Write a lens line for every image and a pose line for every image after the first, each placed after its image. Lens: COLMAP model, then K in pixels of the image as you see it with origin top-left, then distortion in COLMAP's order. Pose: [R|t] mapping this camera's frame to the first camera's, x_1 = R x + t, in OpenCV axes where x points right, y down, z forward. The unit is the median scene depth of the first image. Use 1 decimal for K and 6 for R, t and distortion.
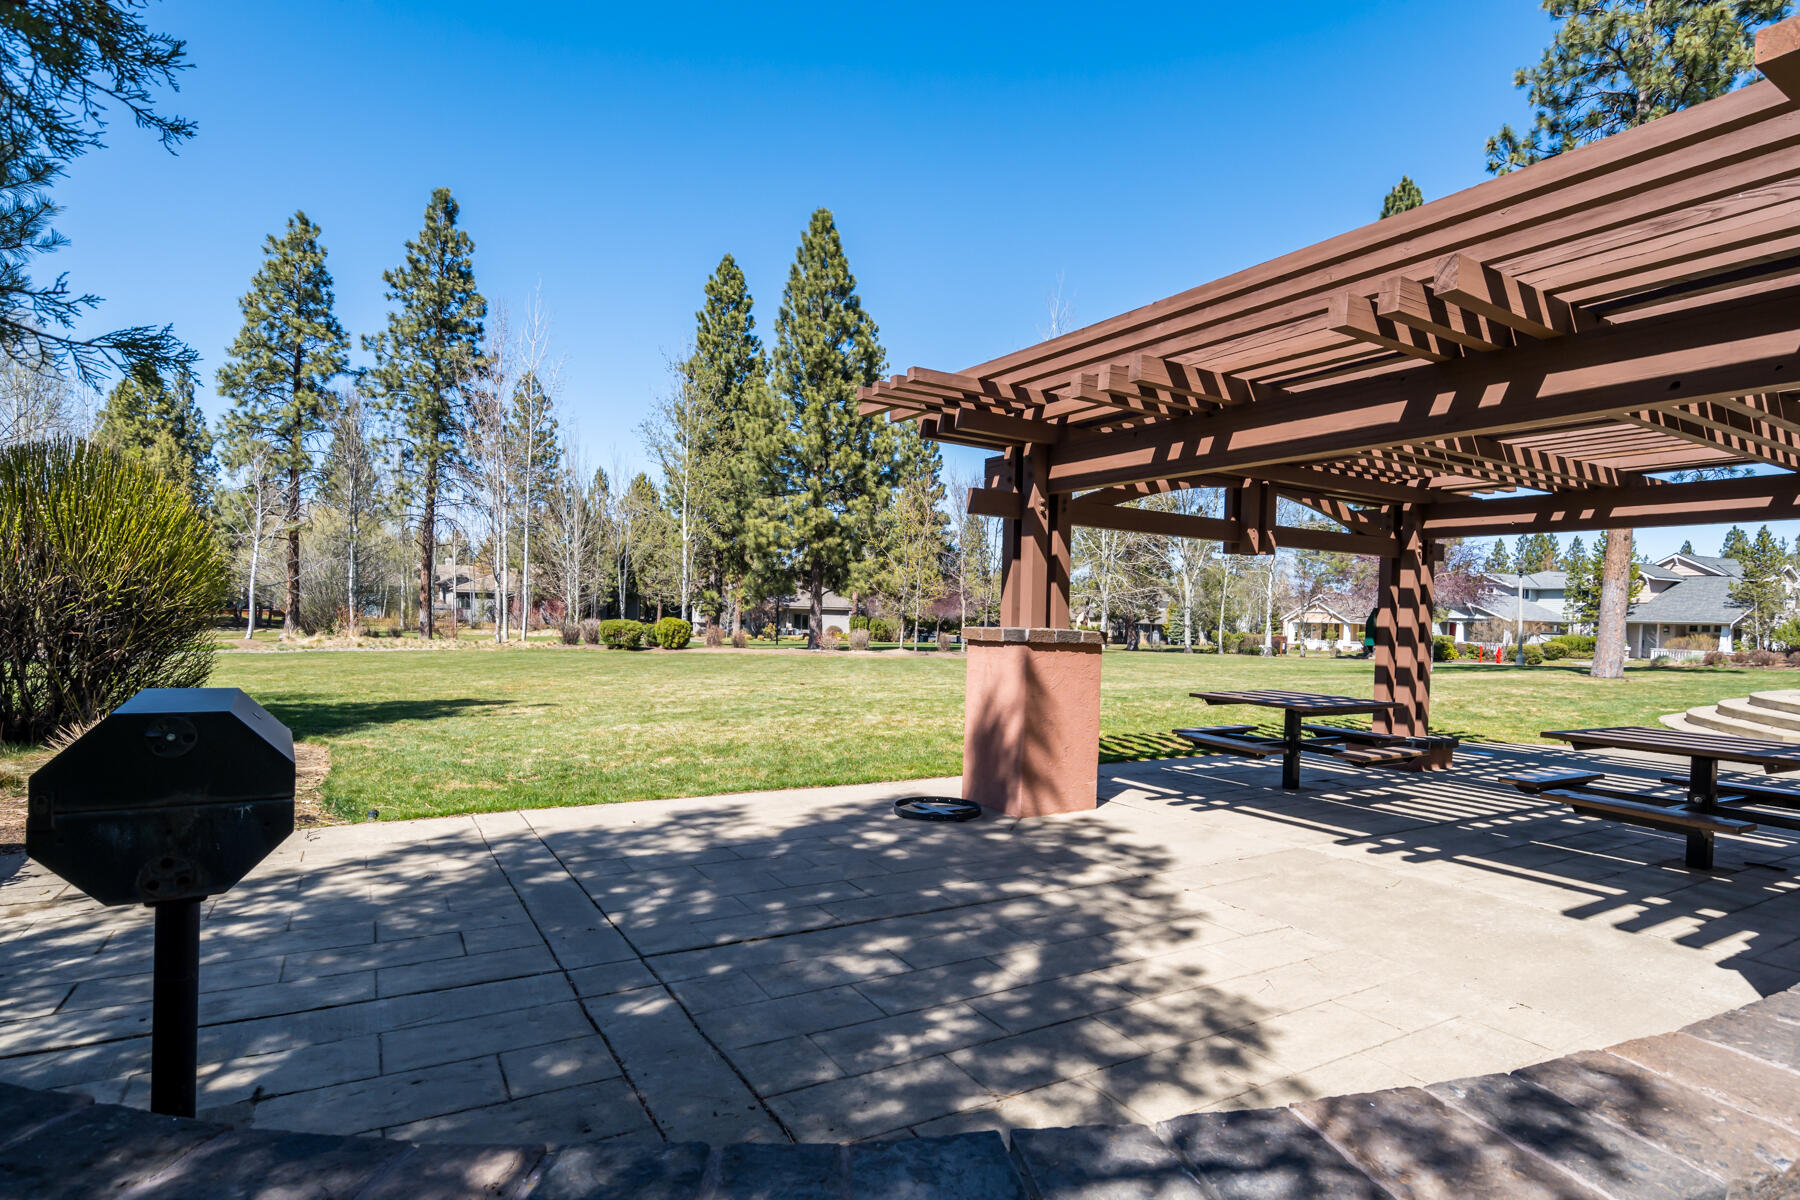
lens RADIAL K [[924.9, 0, 896.6], [0, 924.9, 609.5], [0, 0, 1]] dist [-0.001494, -0.000044]
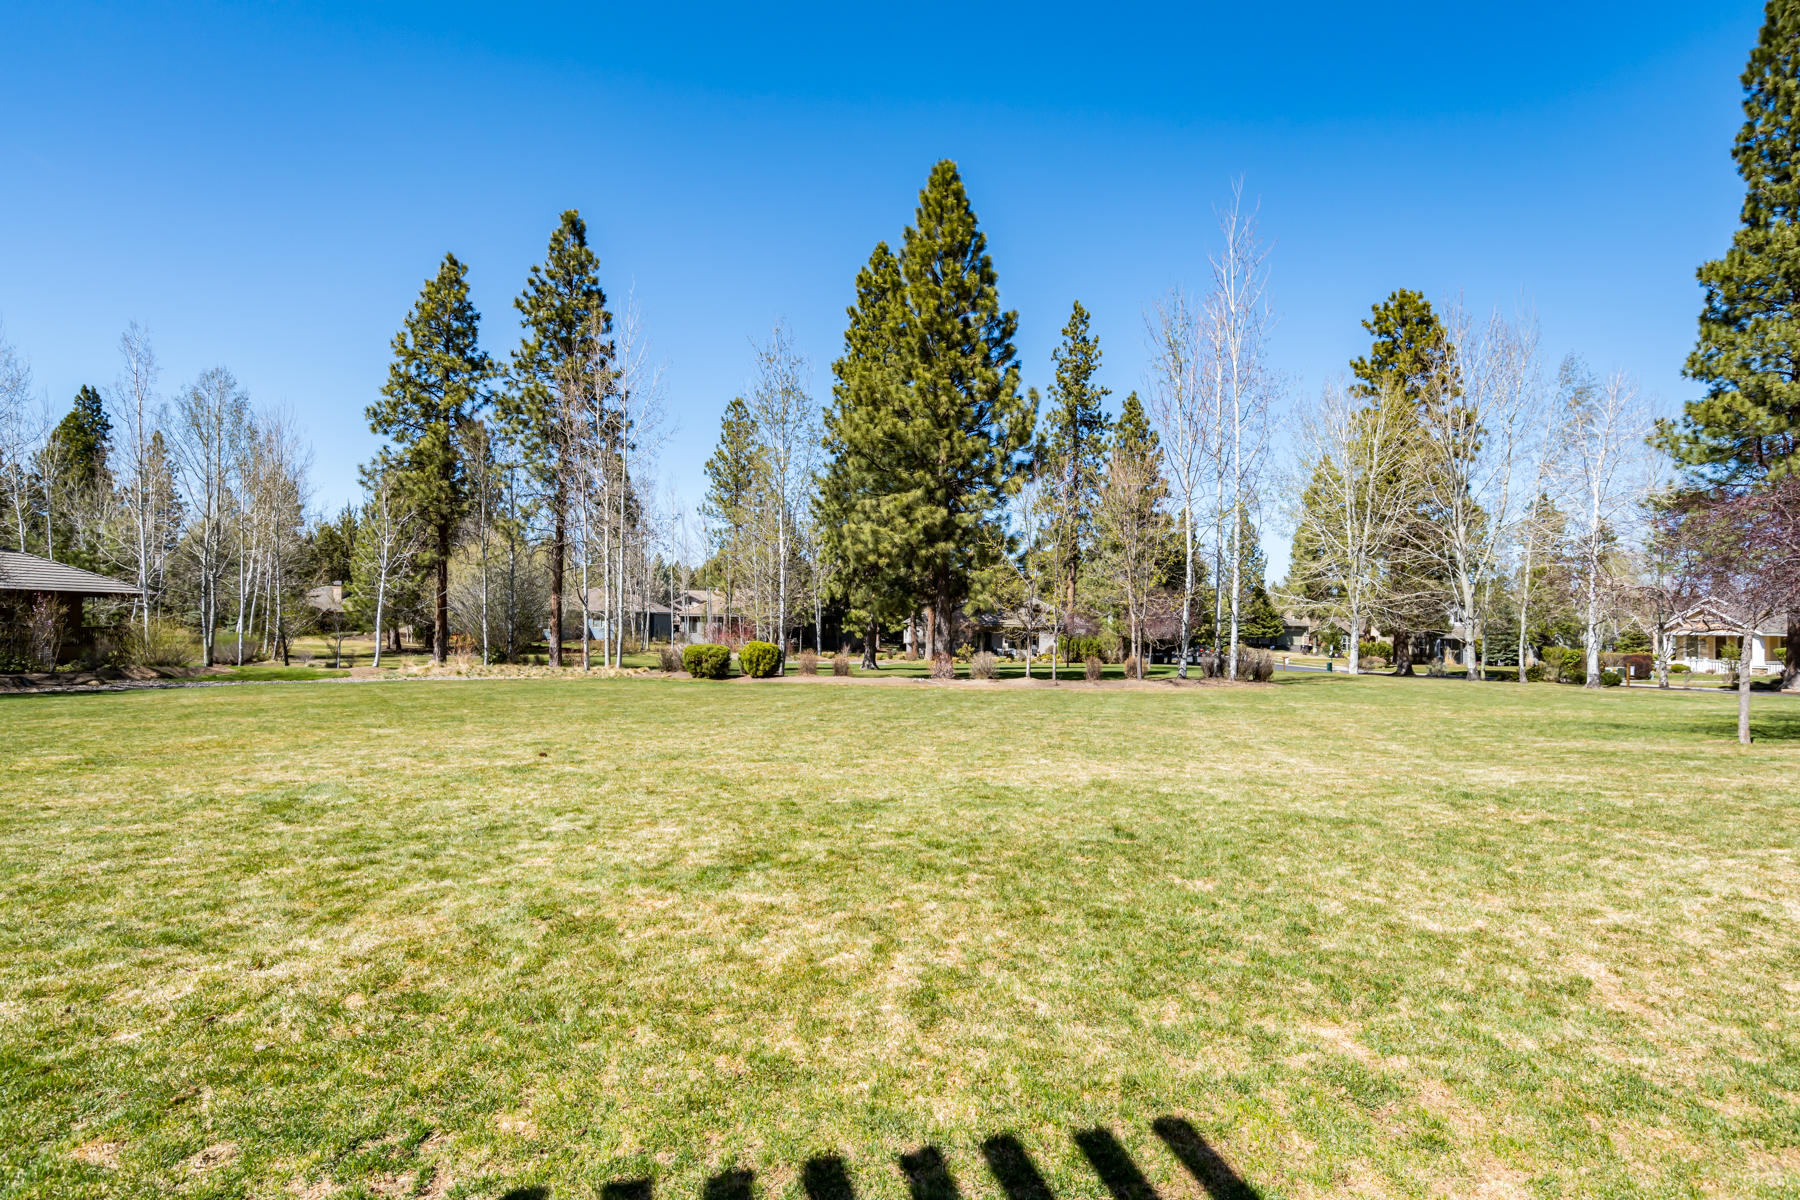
lens RADIAL K [[898.6, 0, 900.0], [0, 898.6, 600.0], [0, 0, 1]] dist [-0.013908, 0.000035]
pose [[0.943873, -0.025100, -0.329354, 0.147786], [0.014822, 0.999323, -0.033680, 0.000856], [0.329977, 0.026908, 0.943605, 0.220935]]
